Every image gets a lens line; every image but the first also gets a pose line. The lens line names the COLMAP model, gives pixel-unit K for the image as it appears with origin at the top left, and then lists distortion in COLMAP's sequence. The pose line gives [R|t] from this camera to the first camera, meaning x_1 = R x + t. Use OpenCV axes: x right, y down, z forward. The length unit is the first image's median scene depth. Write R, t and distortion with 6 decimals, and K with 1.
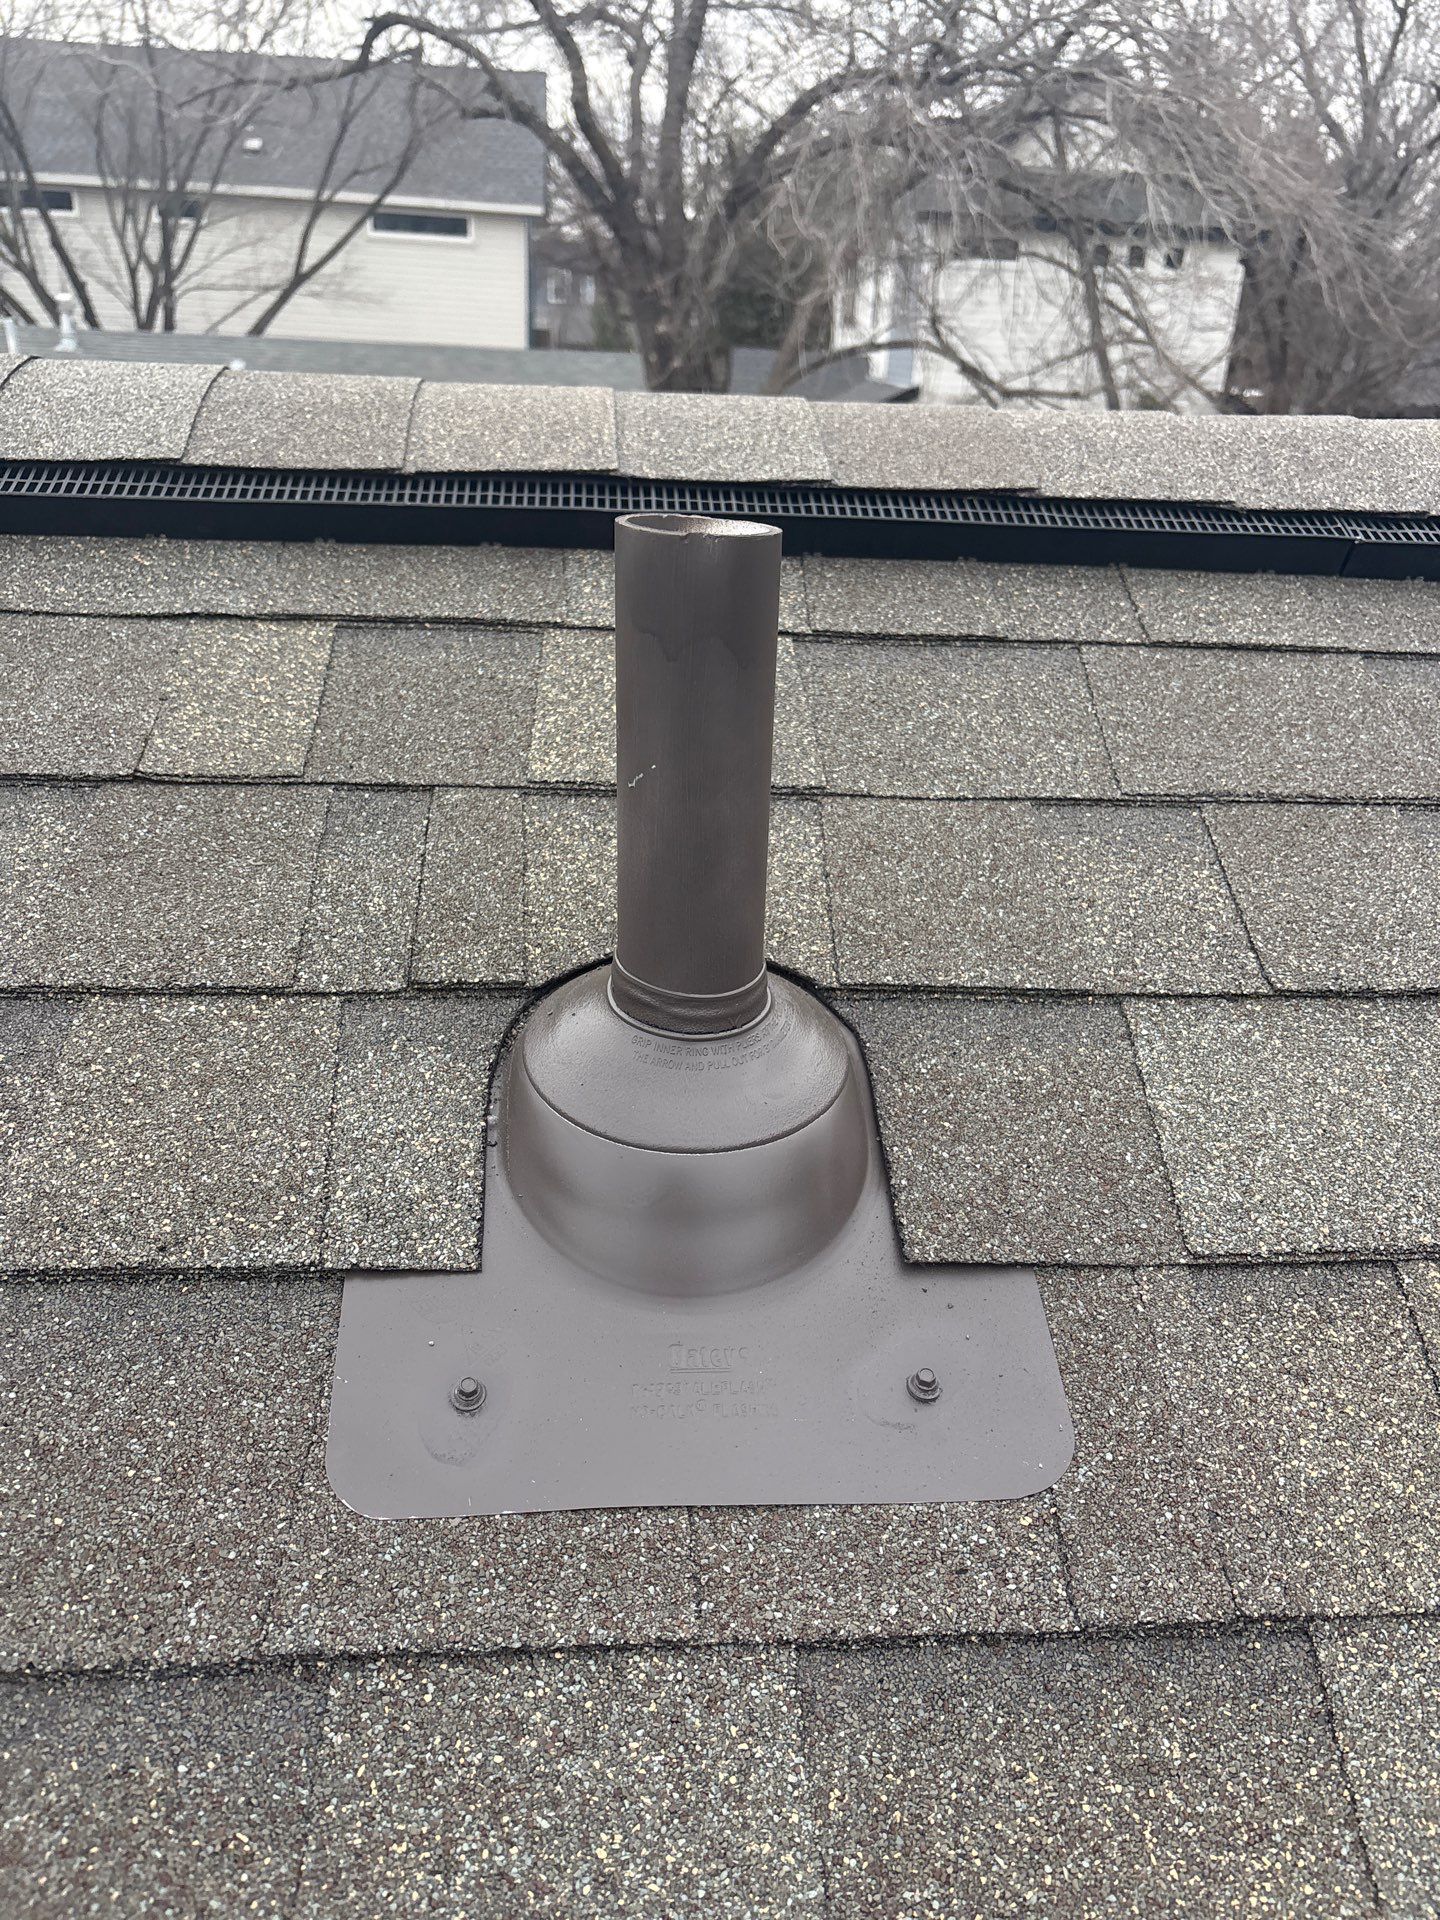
lens RADIAL K [[1494.0, 0, 720.0], [0, 1494.0, 960.0], [0, 0, 1]] dist [0.036606, -0.063758]
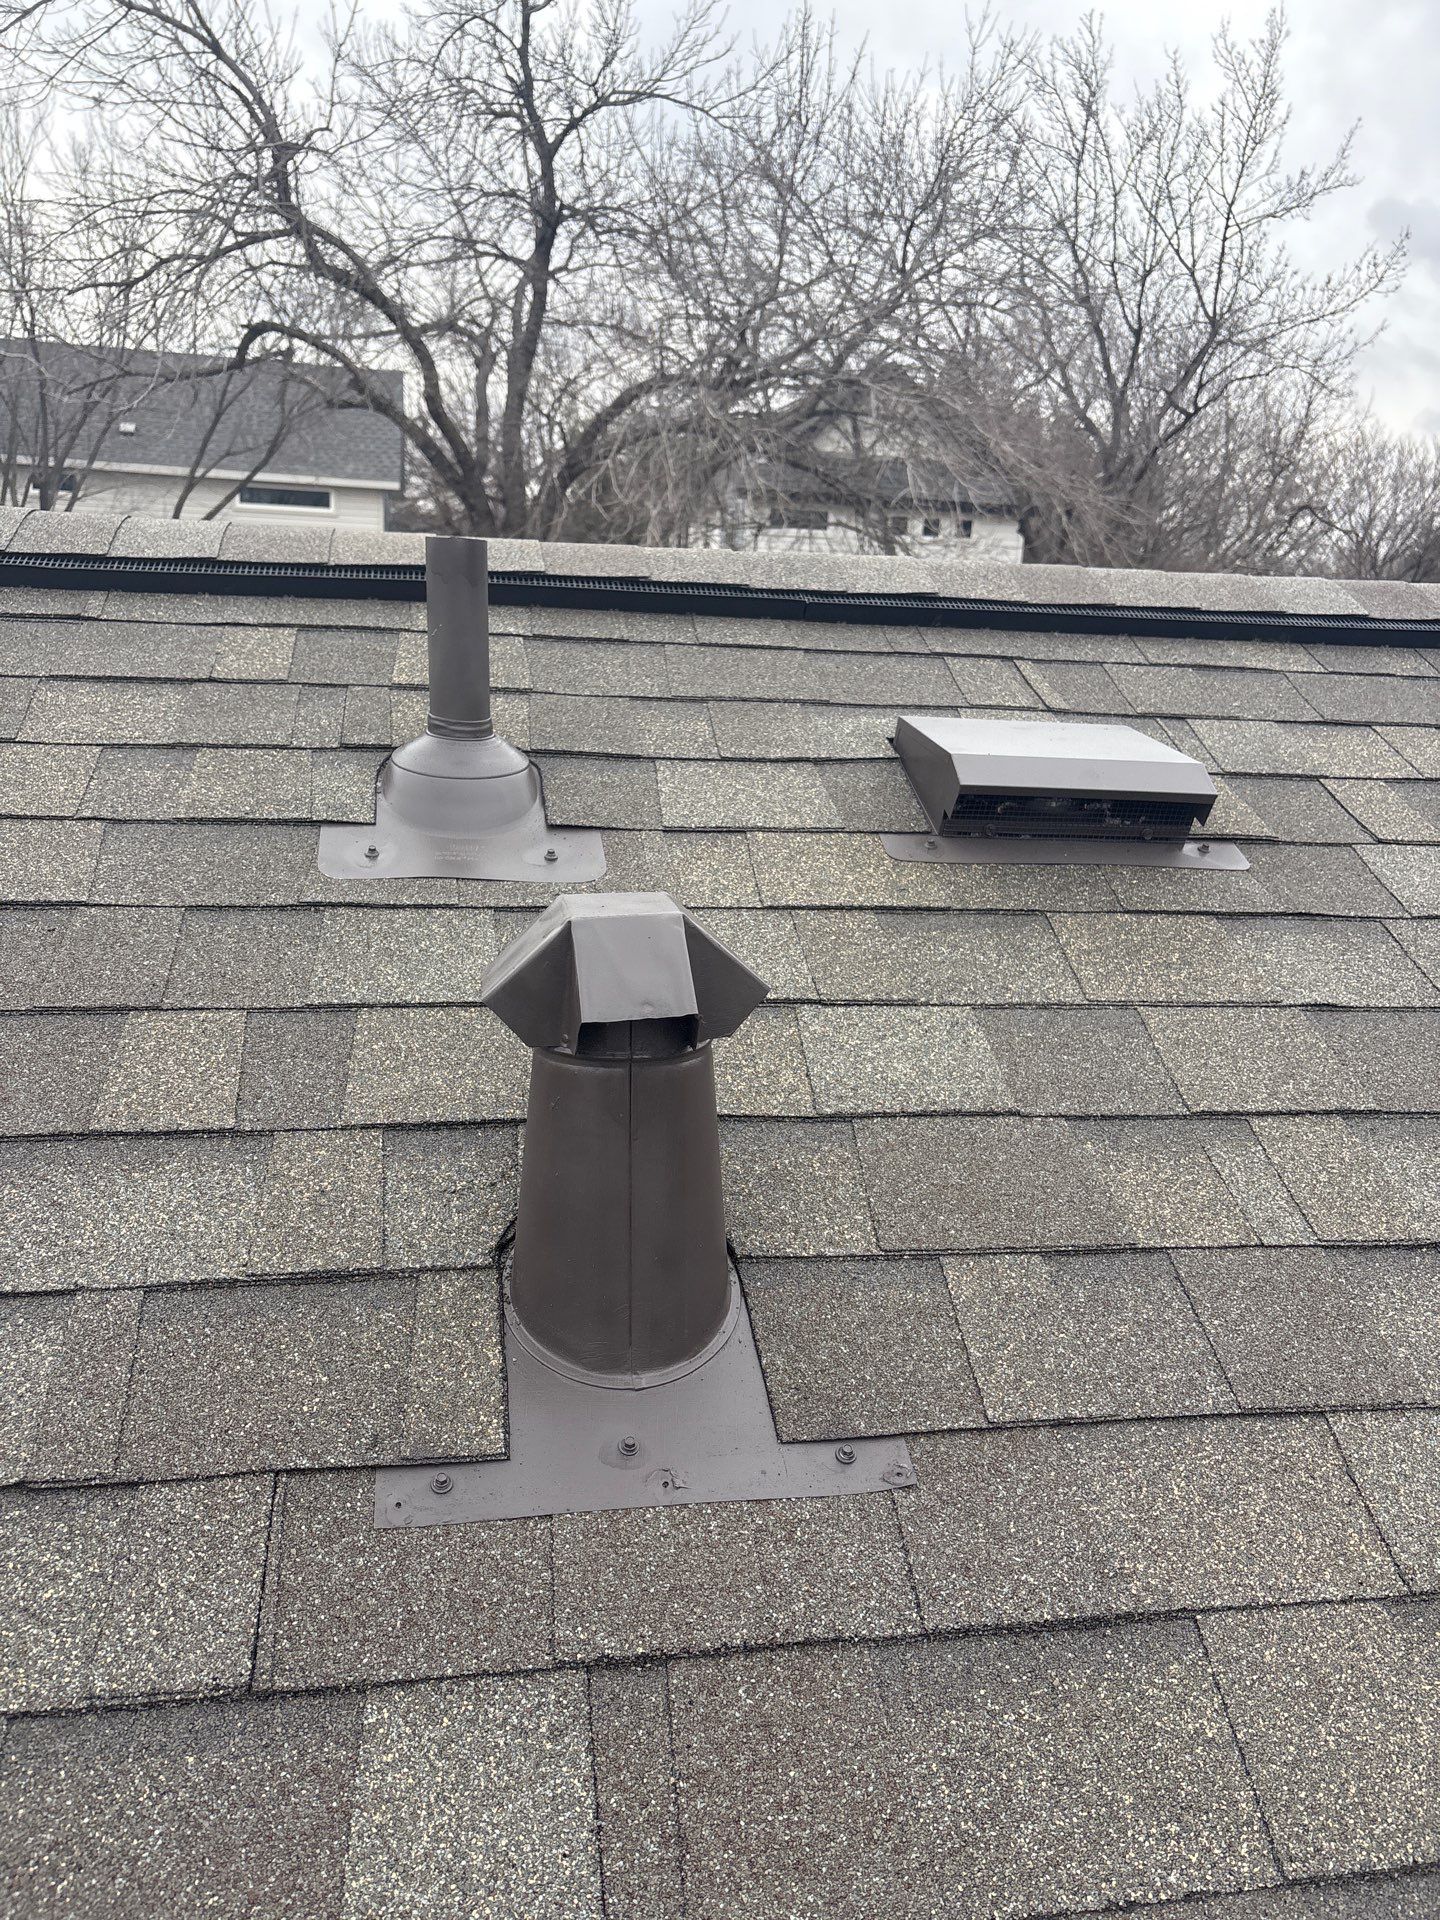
lens RADIAL K [[1453.0, 0, 720.0], [0, 1453.0, 960.0], [0, 0, 1]] dist [0.014498, -0.086992]
pose [[0.994840, -0.022851, 0.098848, 0.011899], [0.037444, 0.988217, -0.148406, 0.056724], [-0.094292, 0.151342, 0.983974, -0.099152]]
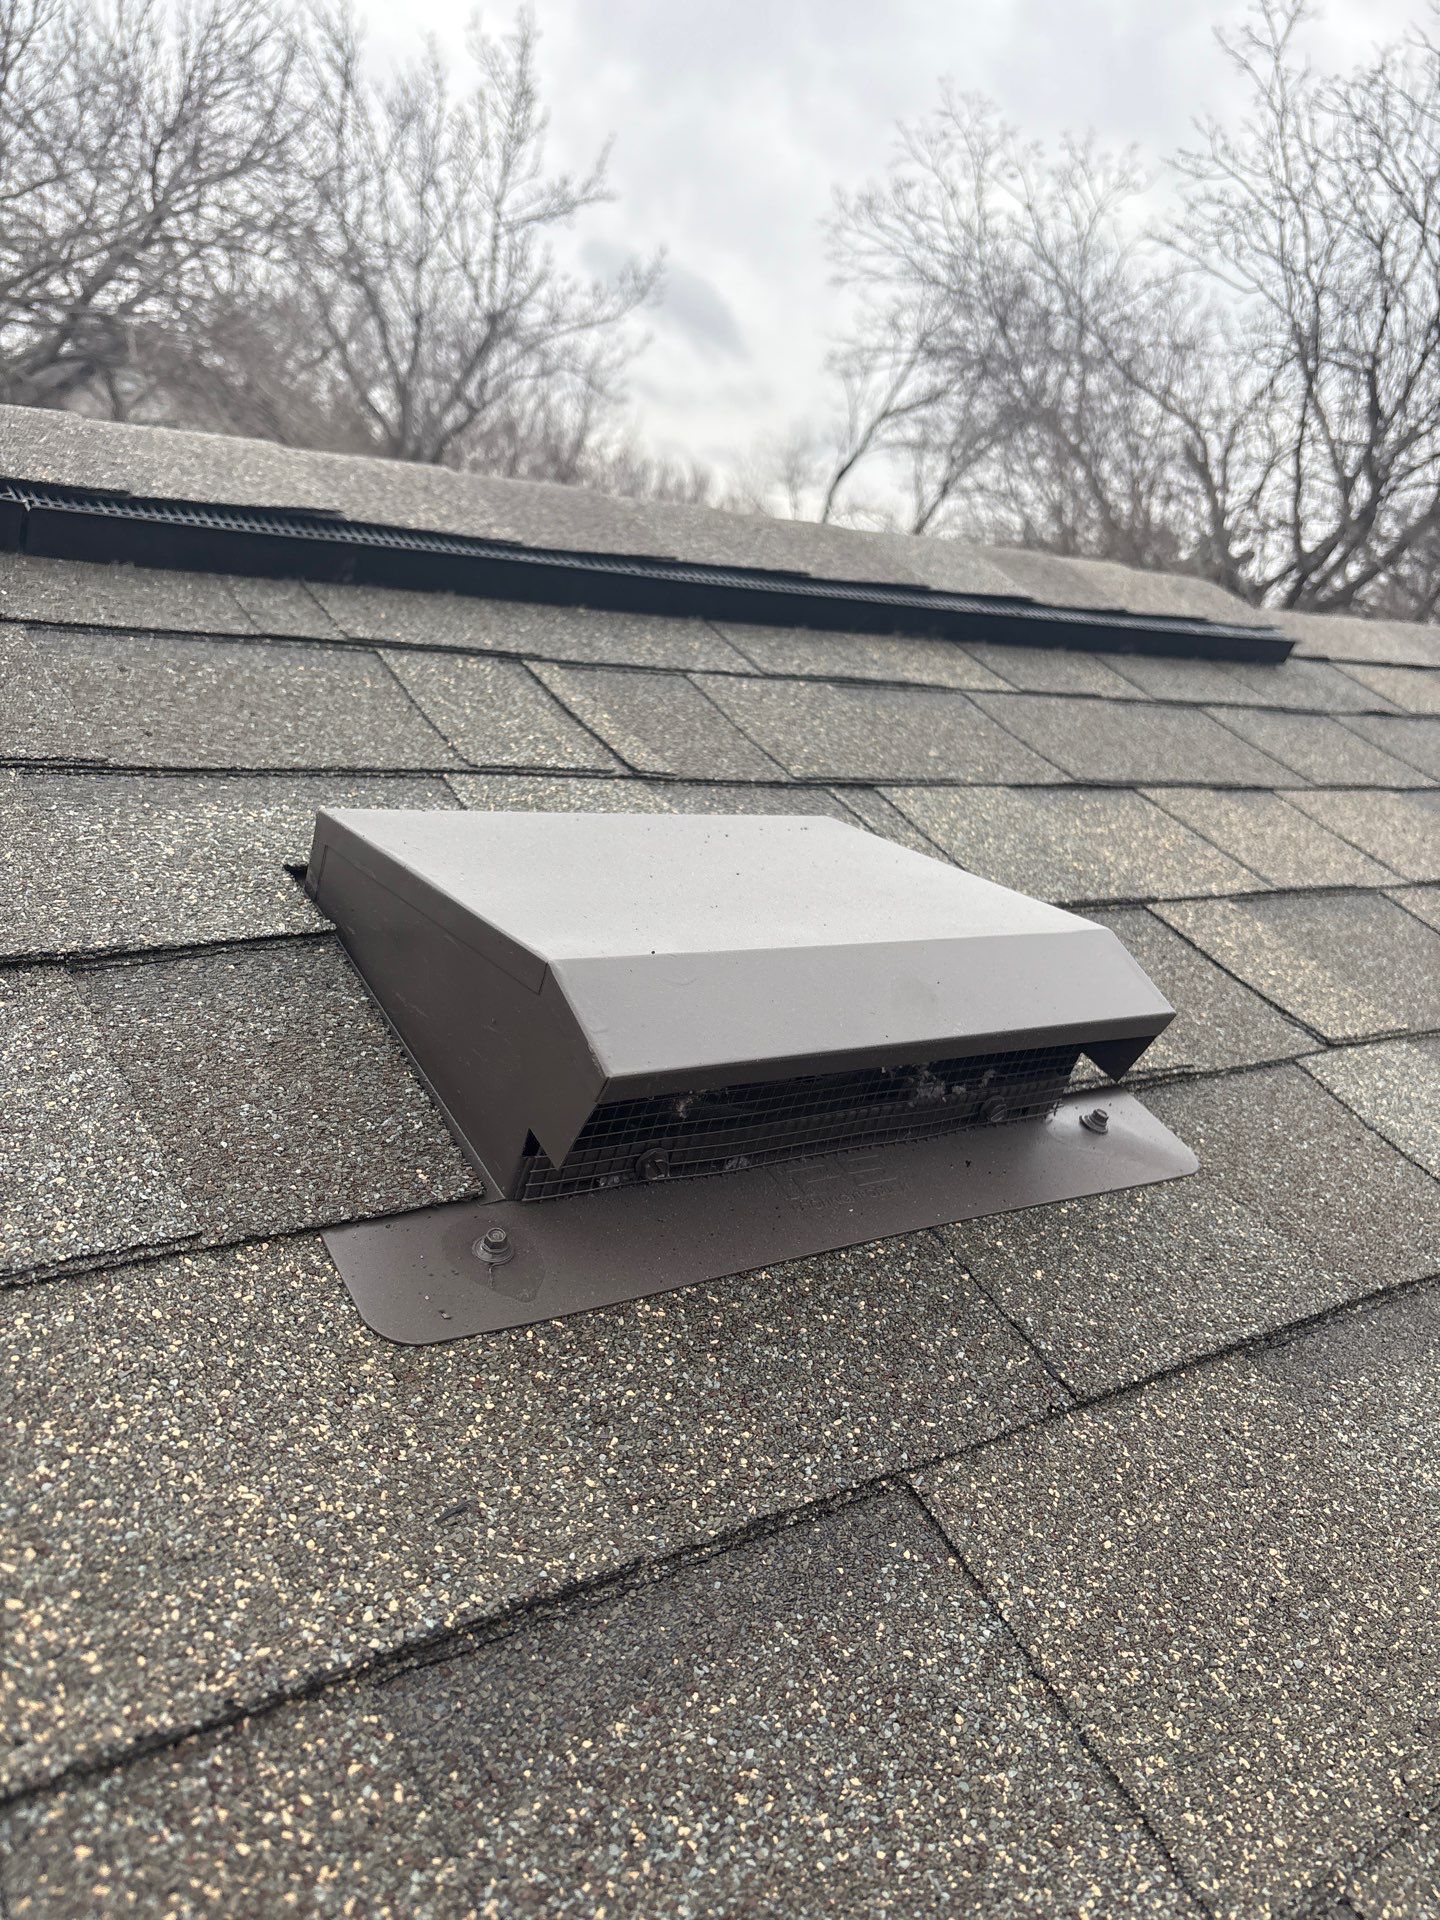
lens RADIAL K [[1477.3, 0, 714.0], [0, 1477.3, 980.2], [0, 0, 1]] dist [0.027273, 0.000435]
pose [[0.848243, -0.094338, 0.521138, 0.034133], [0.165527, 0.981935, -0.091672, 0.013682], [-0.503075, 0.164023, 0.848535, 0.017670]]
